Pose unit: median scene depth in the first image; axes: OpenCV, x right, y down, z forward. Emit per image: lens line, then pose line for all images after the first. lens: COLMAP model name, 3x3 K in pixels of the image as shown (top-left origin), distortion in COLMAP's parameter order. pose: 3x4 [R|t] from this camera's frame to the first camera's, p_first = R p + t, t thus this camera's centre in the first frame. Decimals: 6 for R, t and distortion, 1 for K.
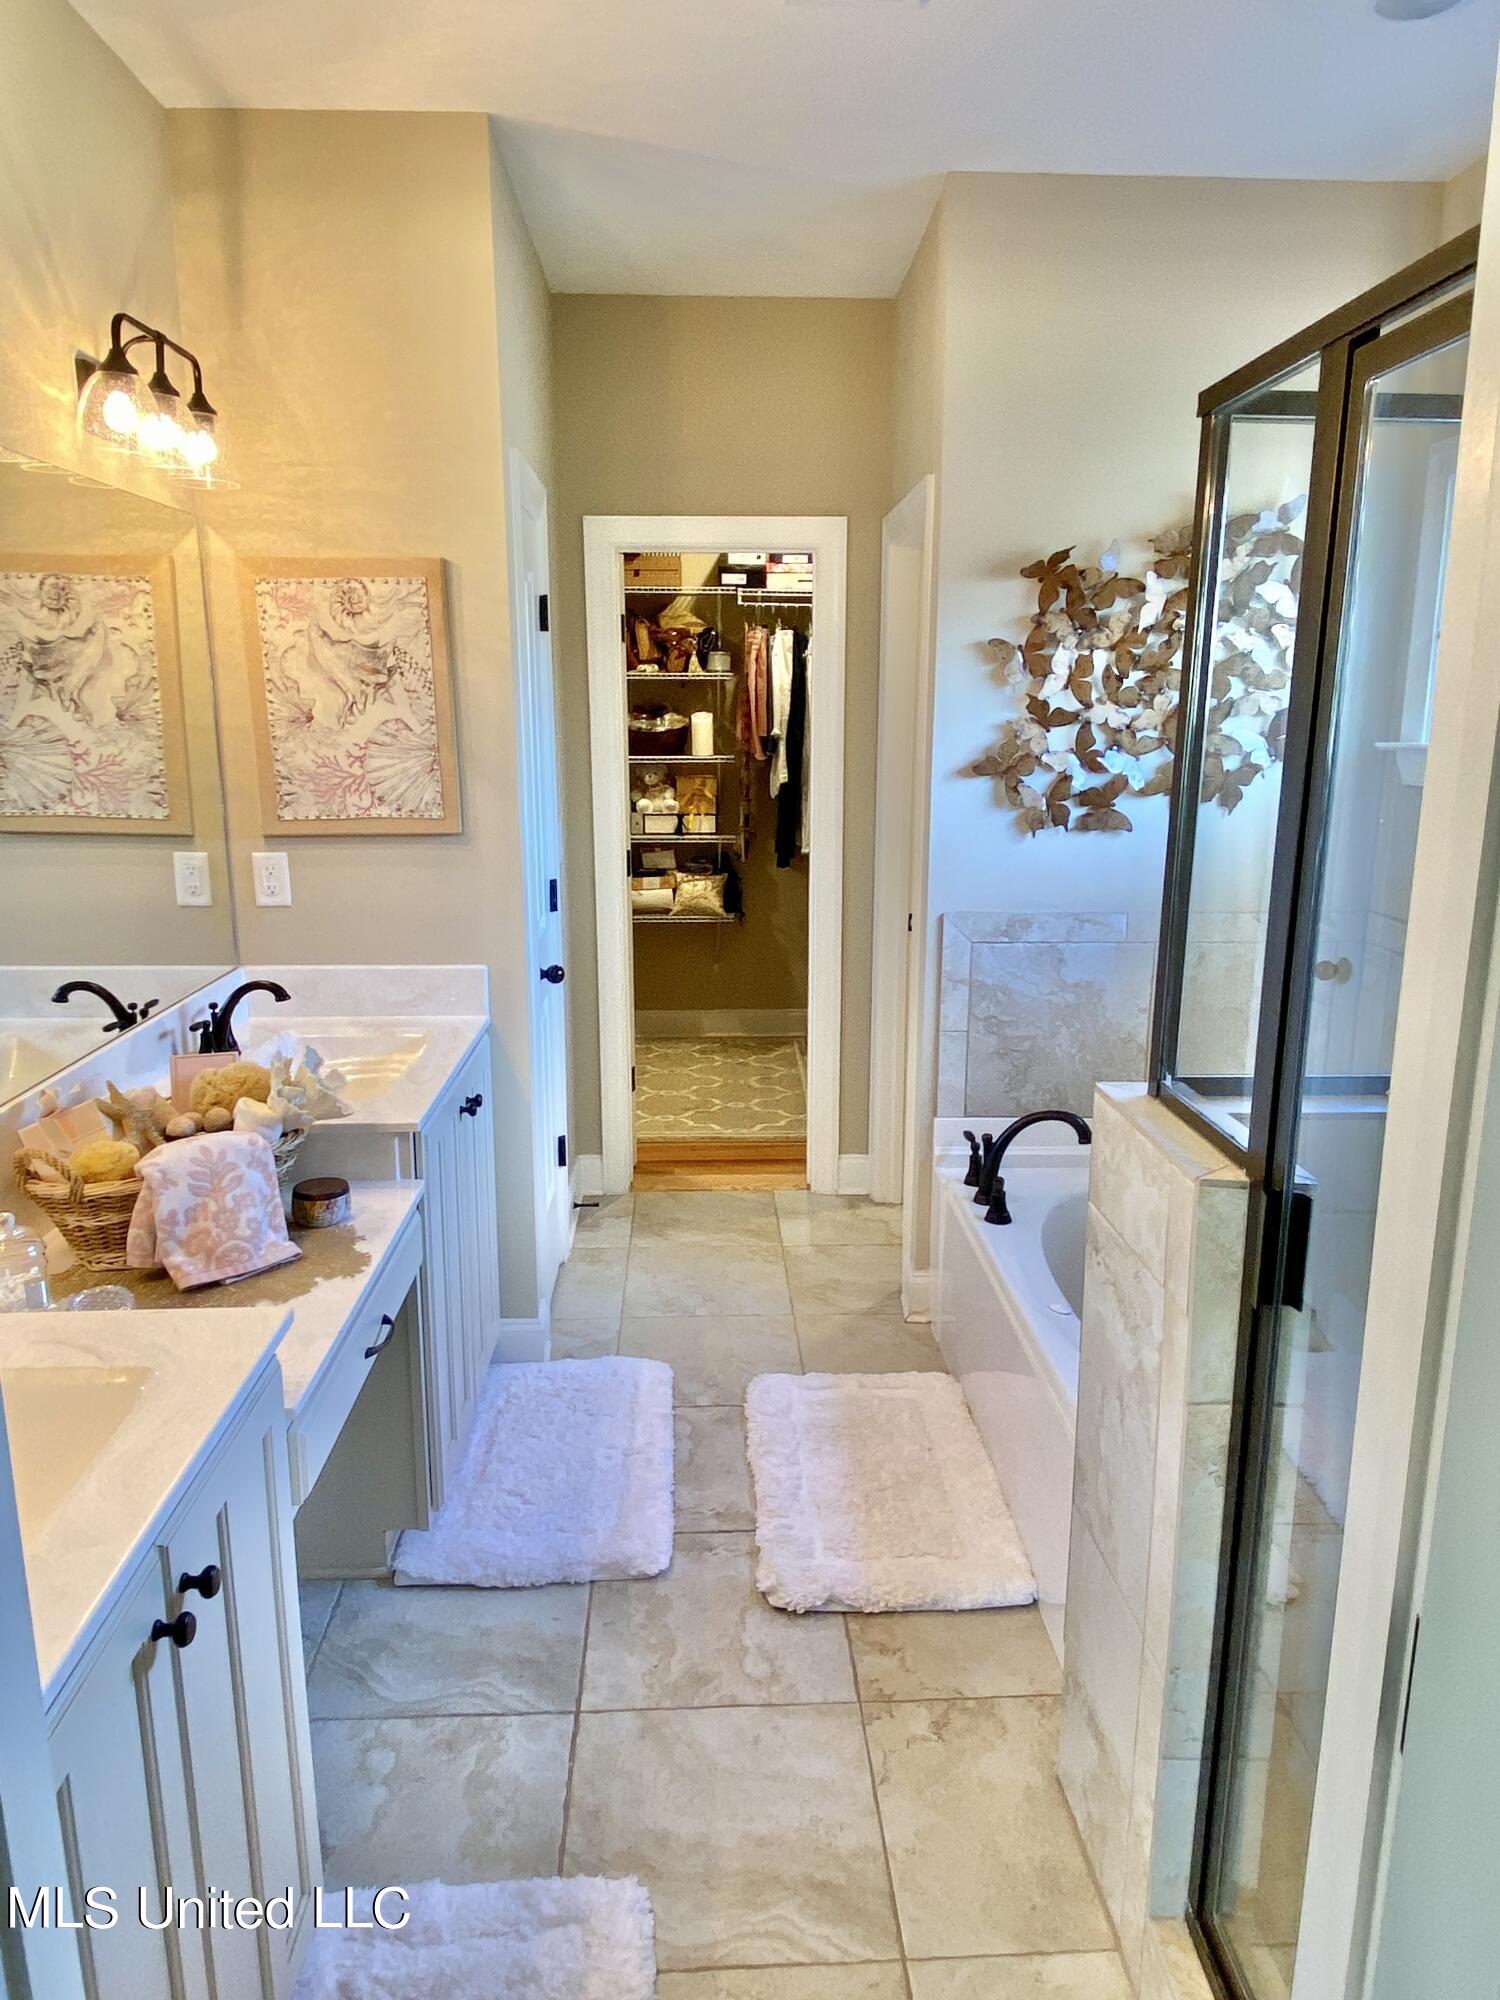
lens RADIAL K [[1298.7, 0, 742.7], [0, 1298.7, 1001.0], [0, 0, 1]] dist [0.080578, -0.102529]
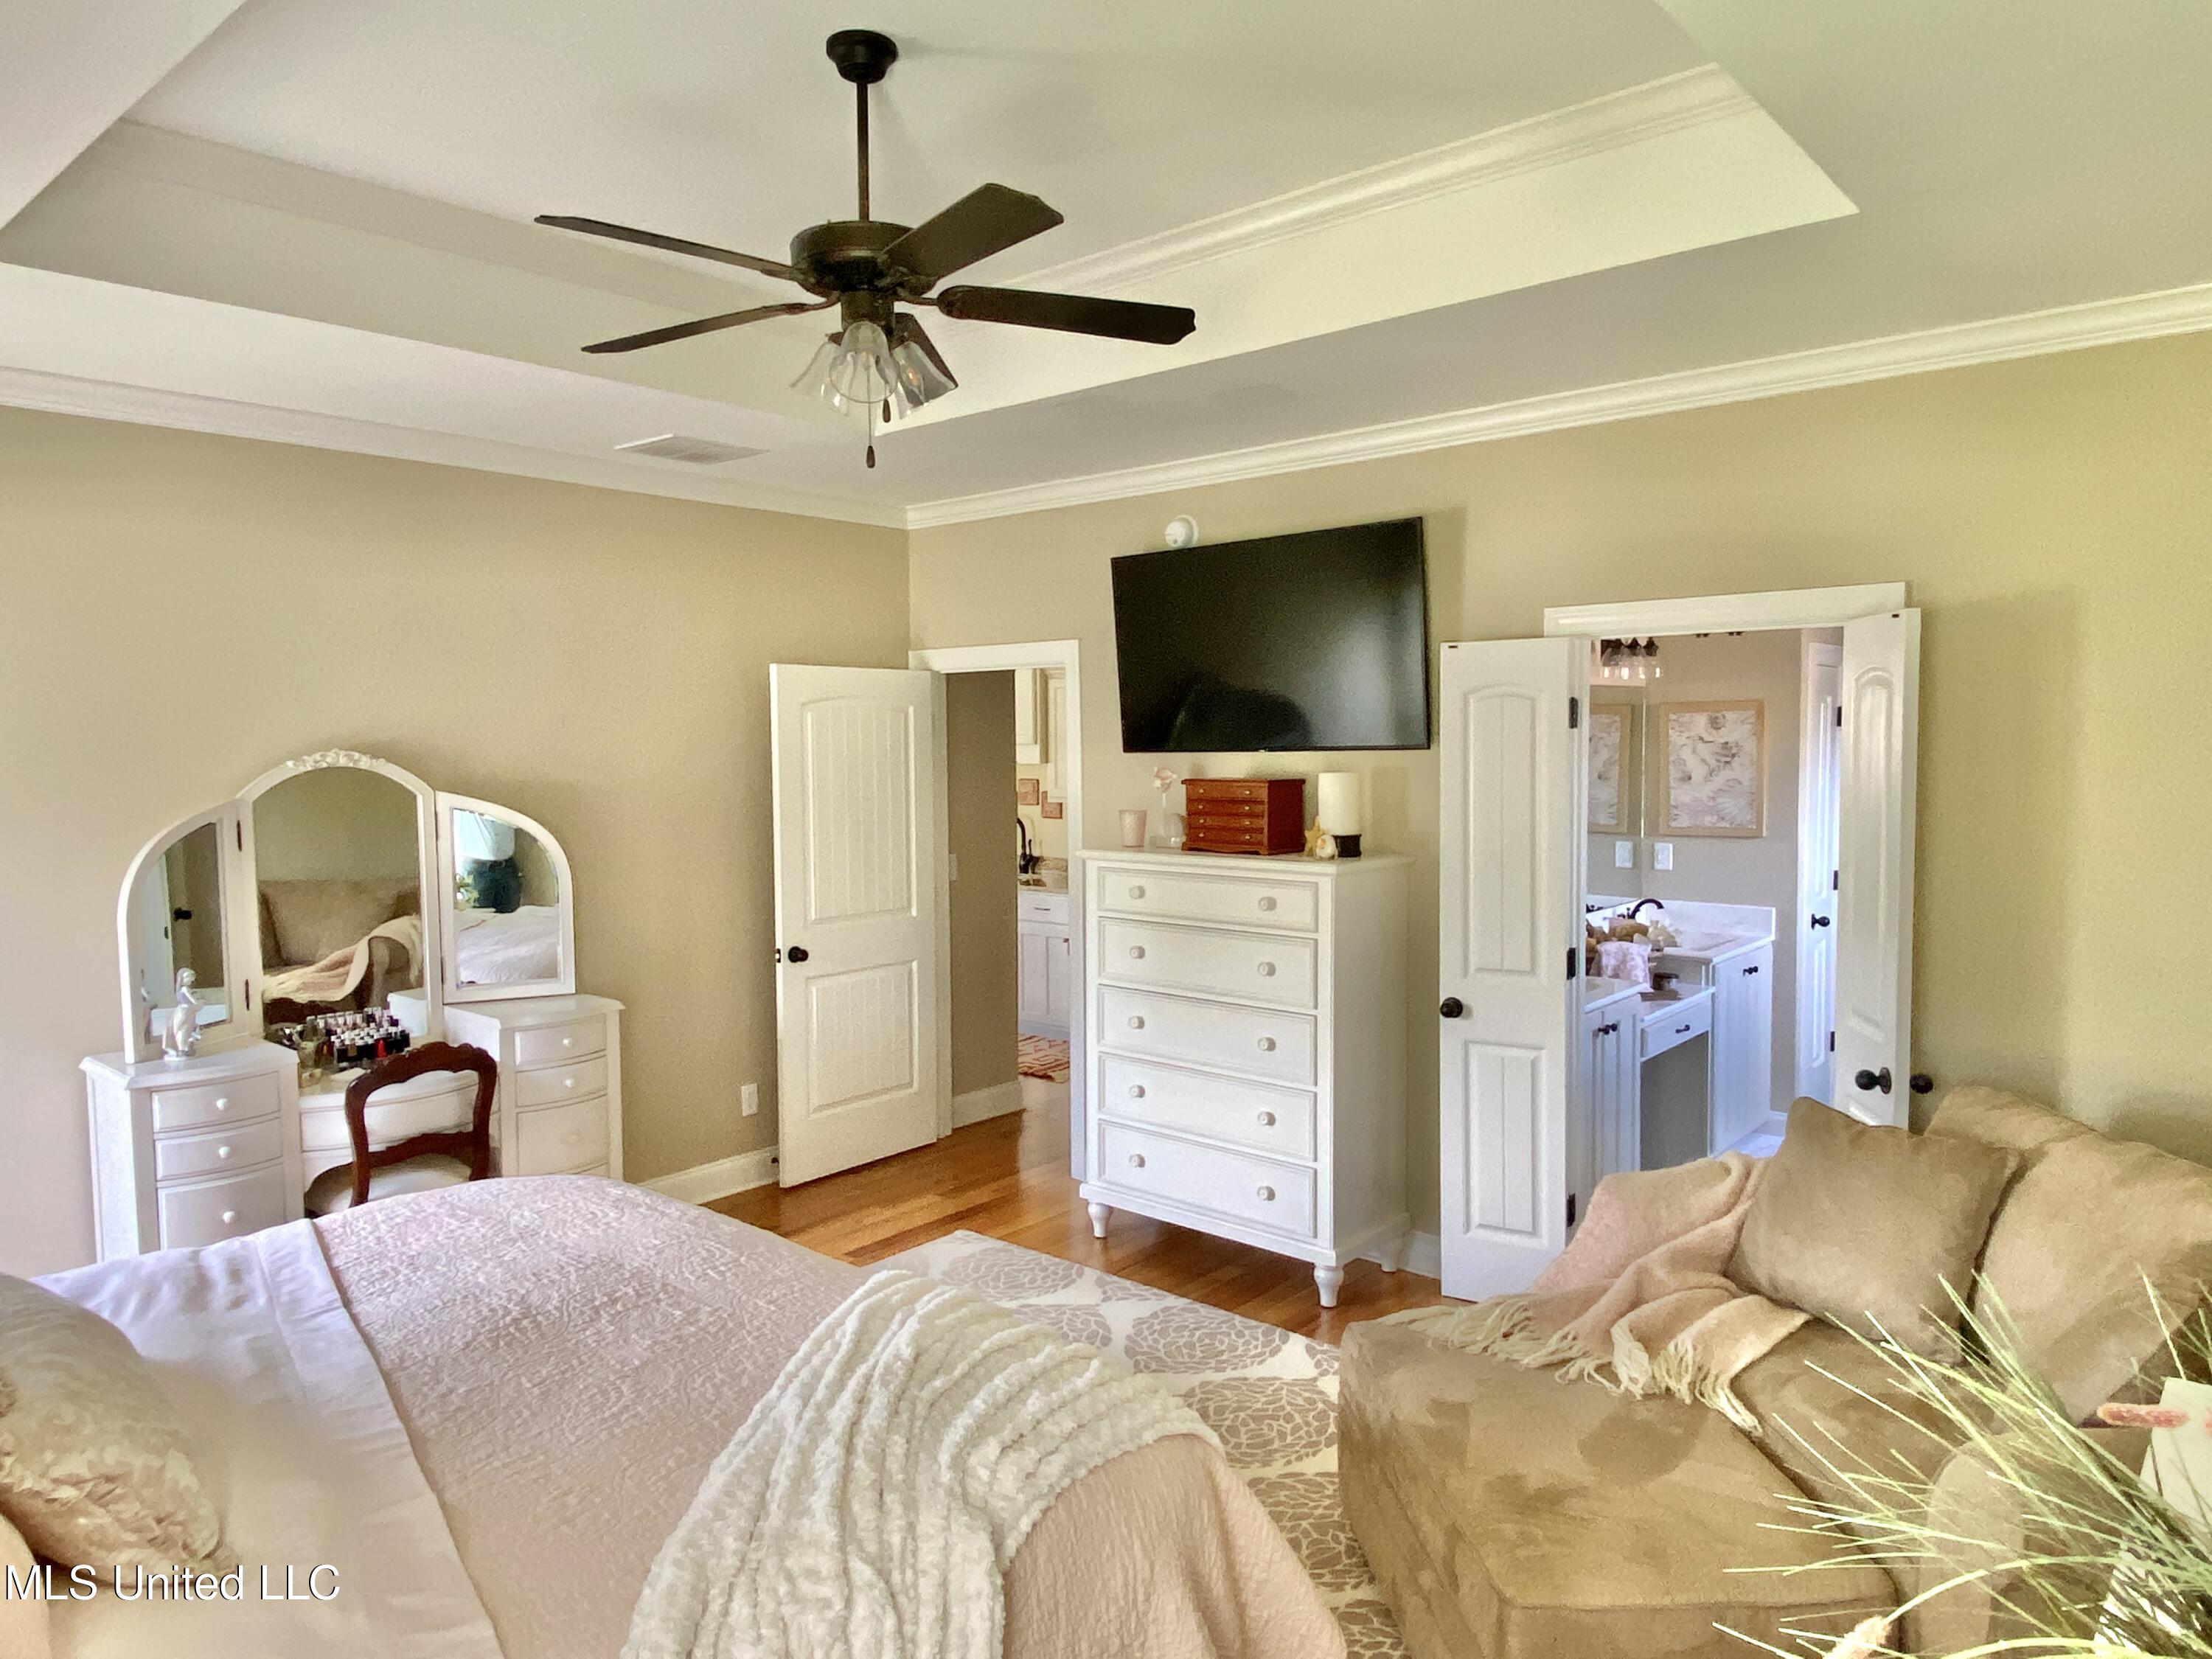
lens RADIAL K [[1436.4, 0, 1096.2], [0, 1436.4, 828.7], [0, 0, 1]] dist [0.080578, -0.102529]
pose [[0.738382, 0.036907, -0.673372, 0.476047], [-0.139358, 0.985300, -0.098809, 0.198382], [0.659826, 0.166799, 0.732671, -1.163025]]
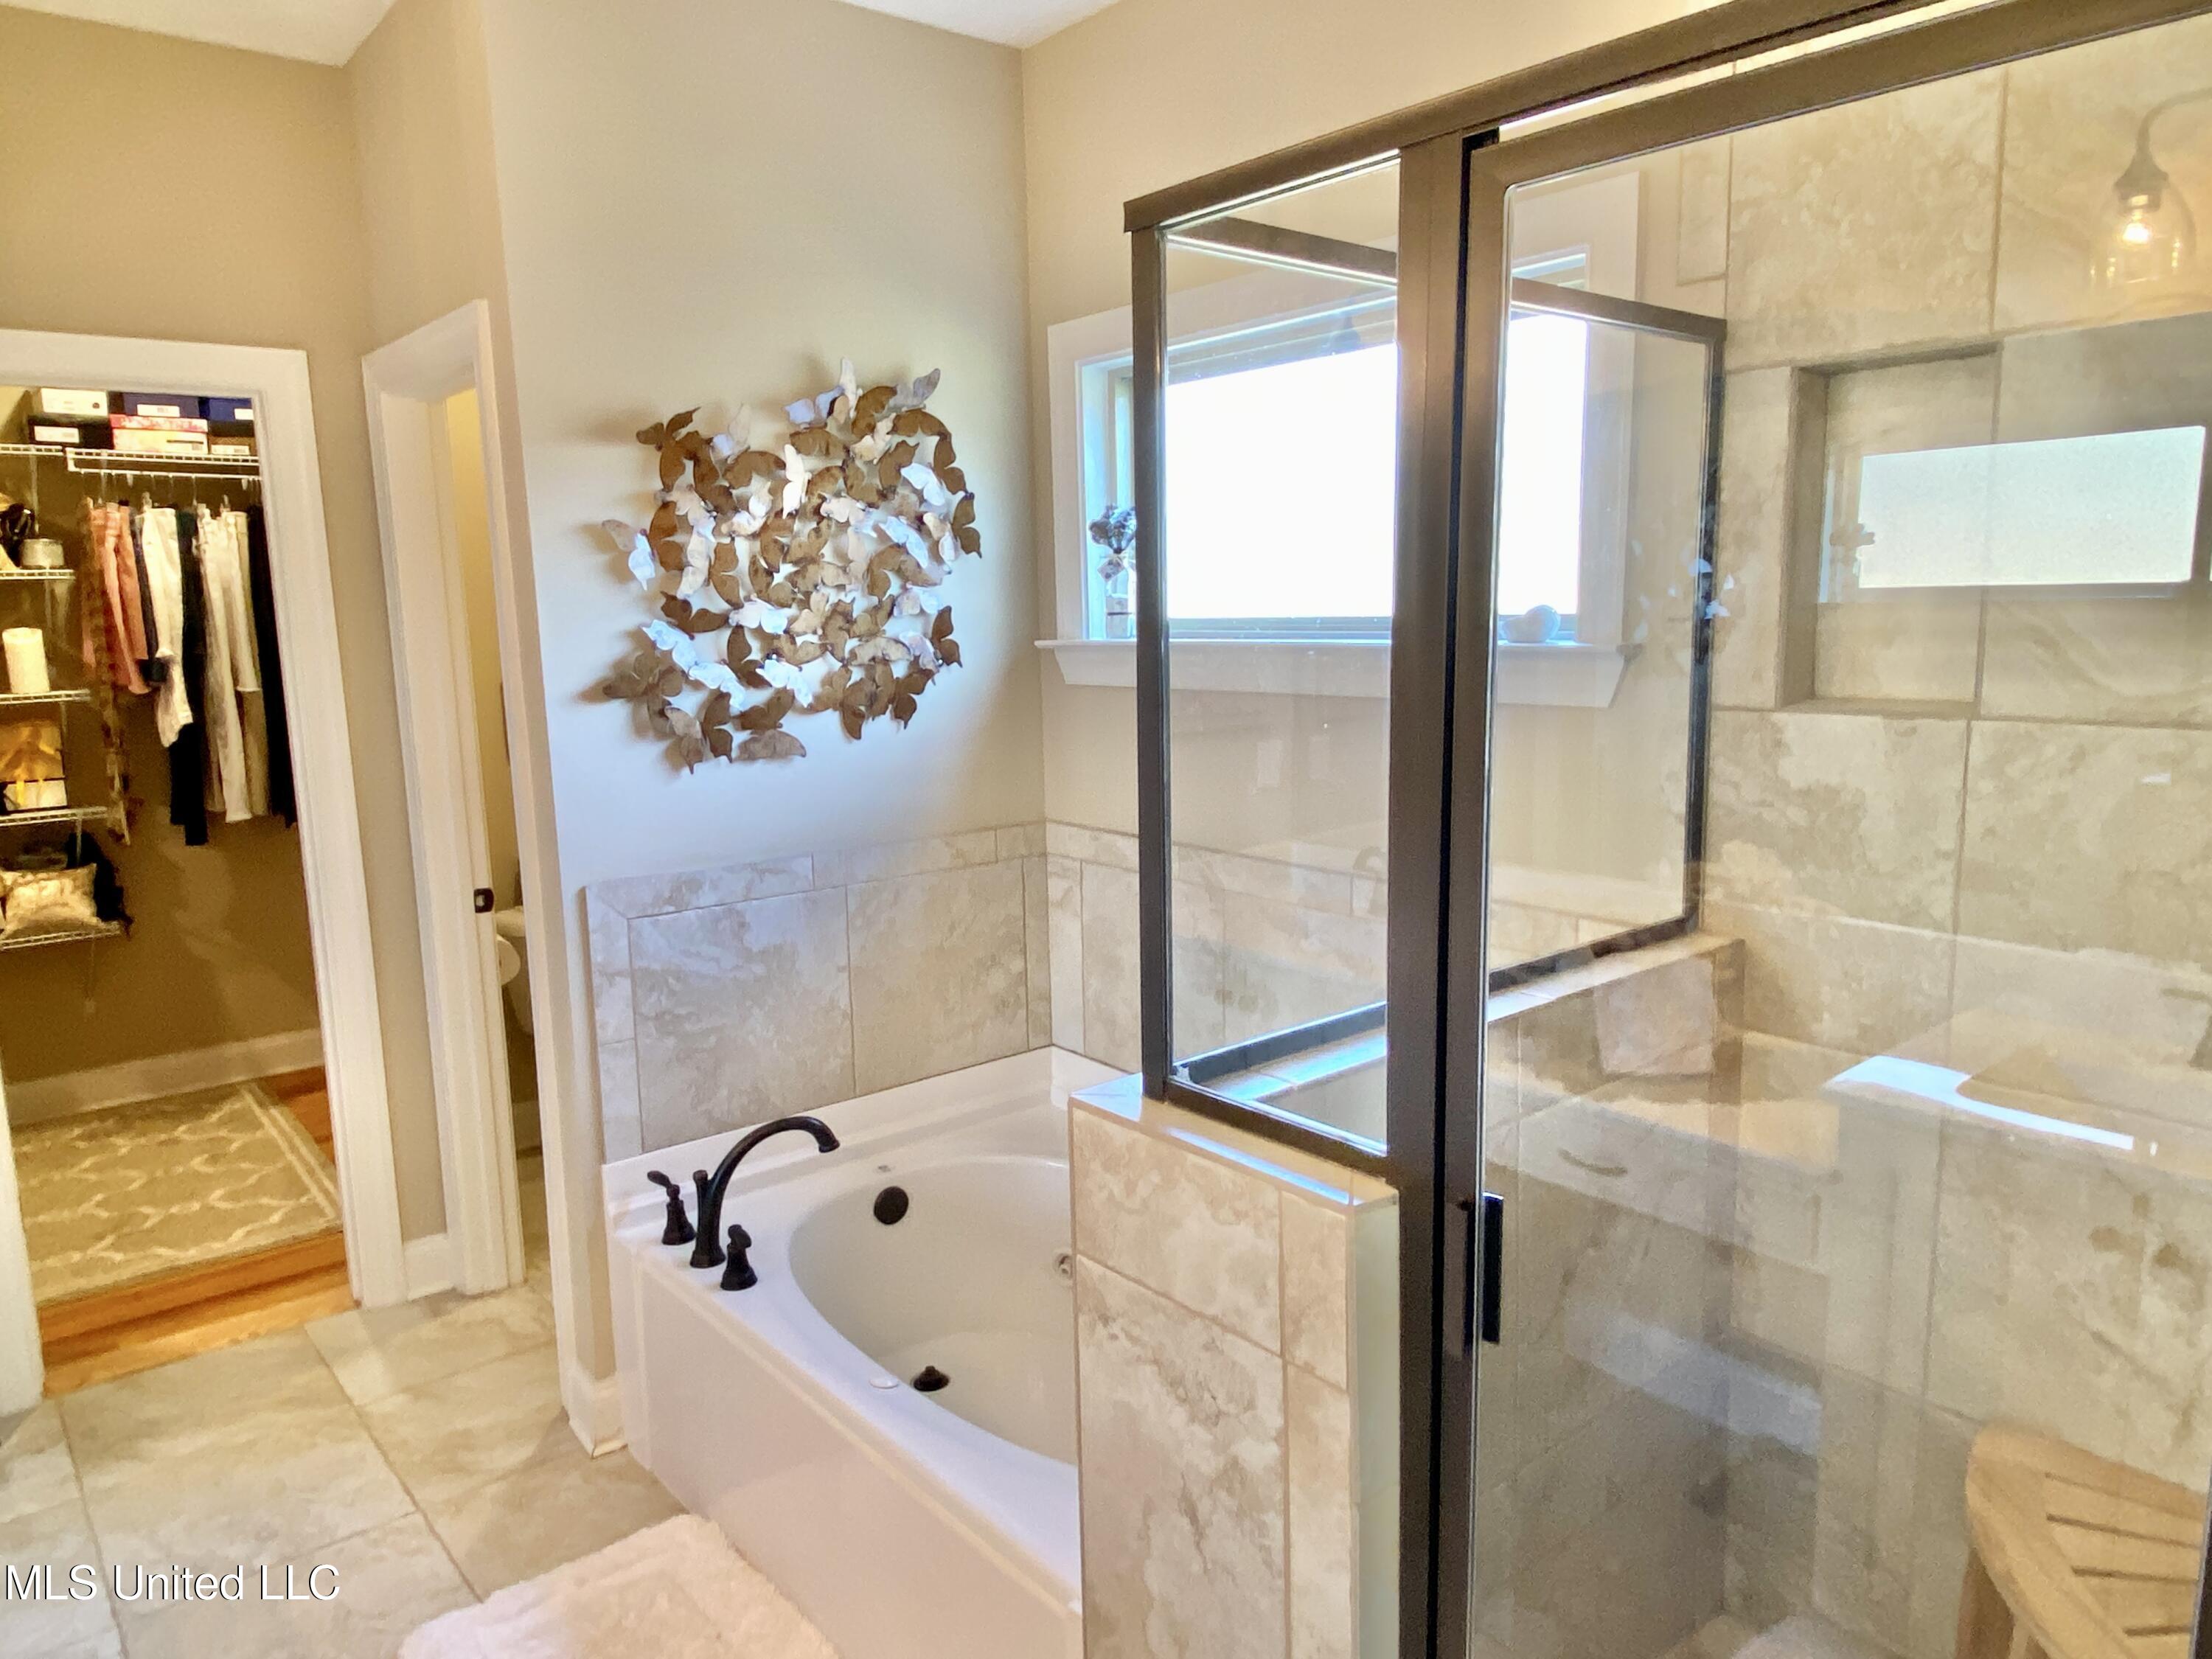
lens RADIAL K [[1436.4, 0, 1096.2], [0, 1436.4, 828.7], [0, 0, 1]] dist [0.080578, -0.102529]
pose [[0.785566, -0.114942, 0.608009, -0.119190], [0.157882, 0.987306, -0.017341, -0.042259], [-0.598298, 0.109616, 0.793741, 0.187722]]
